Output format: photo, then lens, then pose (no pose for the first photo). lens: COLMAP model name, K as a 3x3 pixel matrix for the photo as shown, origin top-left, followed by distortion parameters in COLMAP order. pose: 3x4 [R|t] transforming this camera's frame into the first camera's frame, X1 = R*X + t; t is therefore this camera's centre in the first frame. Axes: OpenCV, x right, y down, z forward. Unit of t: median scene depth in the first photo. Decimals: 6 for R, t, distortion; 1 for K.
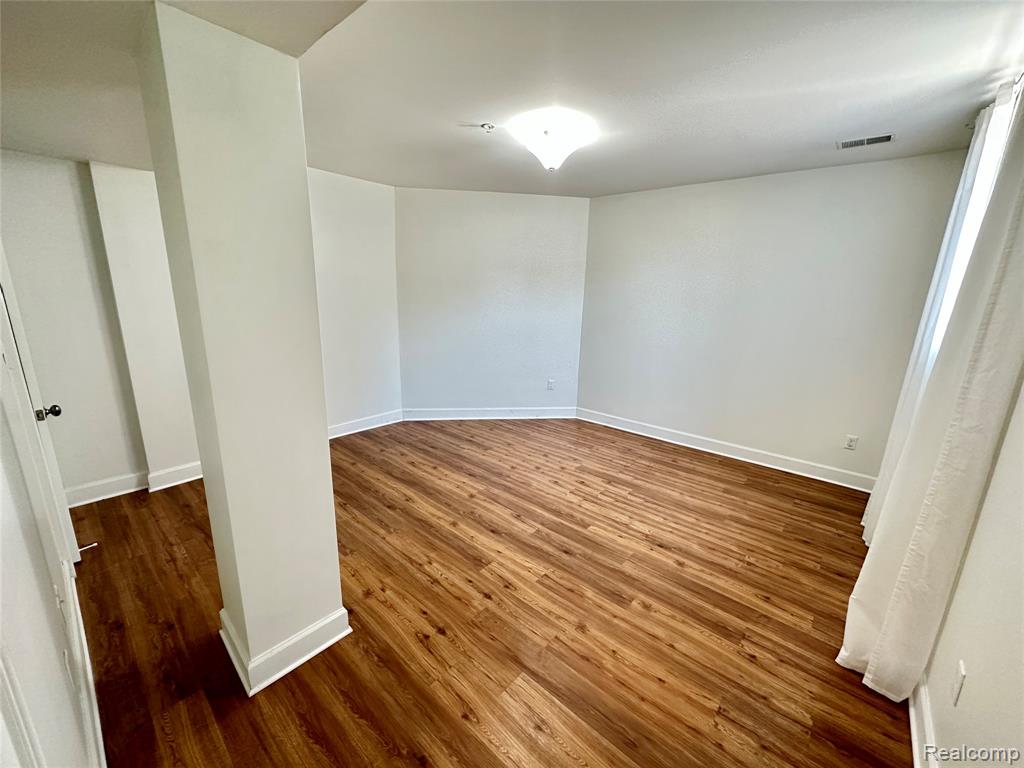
lens RADIAL K [[406.7, 0, 511.2], [0, 406.7, 386.5], [0, 0, 1]] dist [-0.006227, 0.001435]
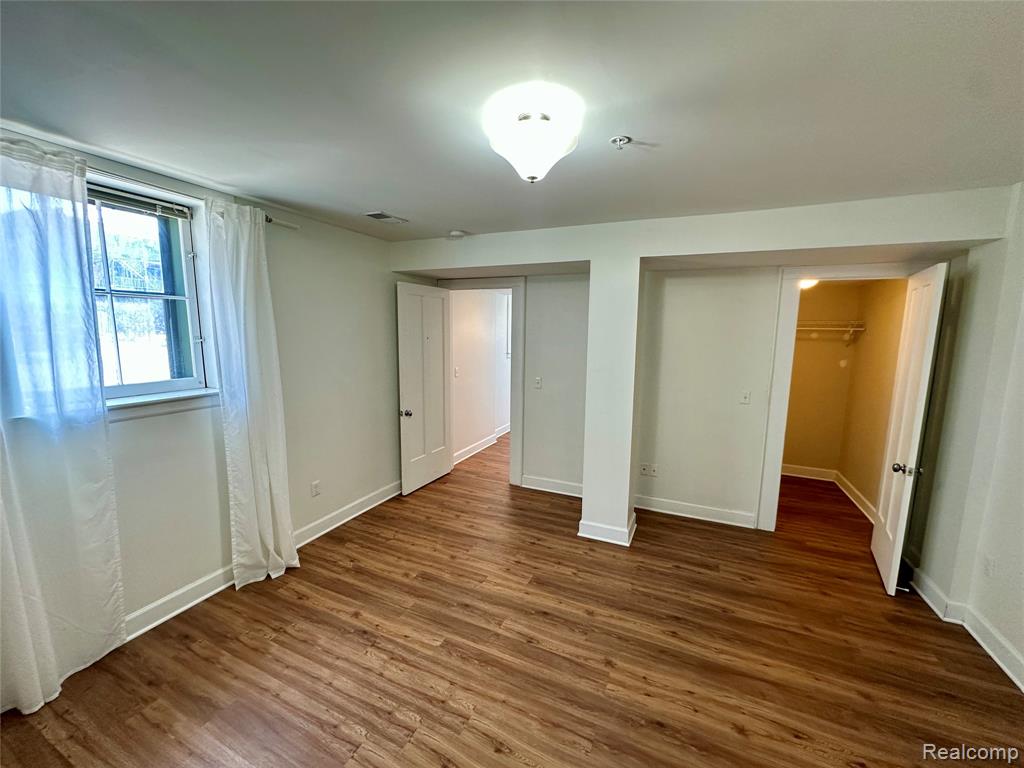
lens RADIAL K [[406.7, 0, 511.2], [0, 406.7, 382.8], [0, 0, 1]] dist [-0.006227, 0.001435]
pose [[-0.957356, 0.000756, -0.288909, 0.320053], [-0.104267, 0.931699, 0.347945, -0.485450], [0.269439, 0.363231, -0.891889, 1.721868]]
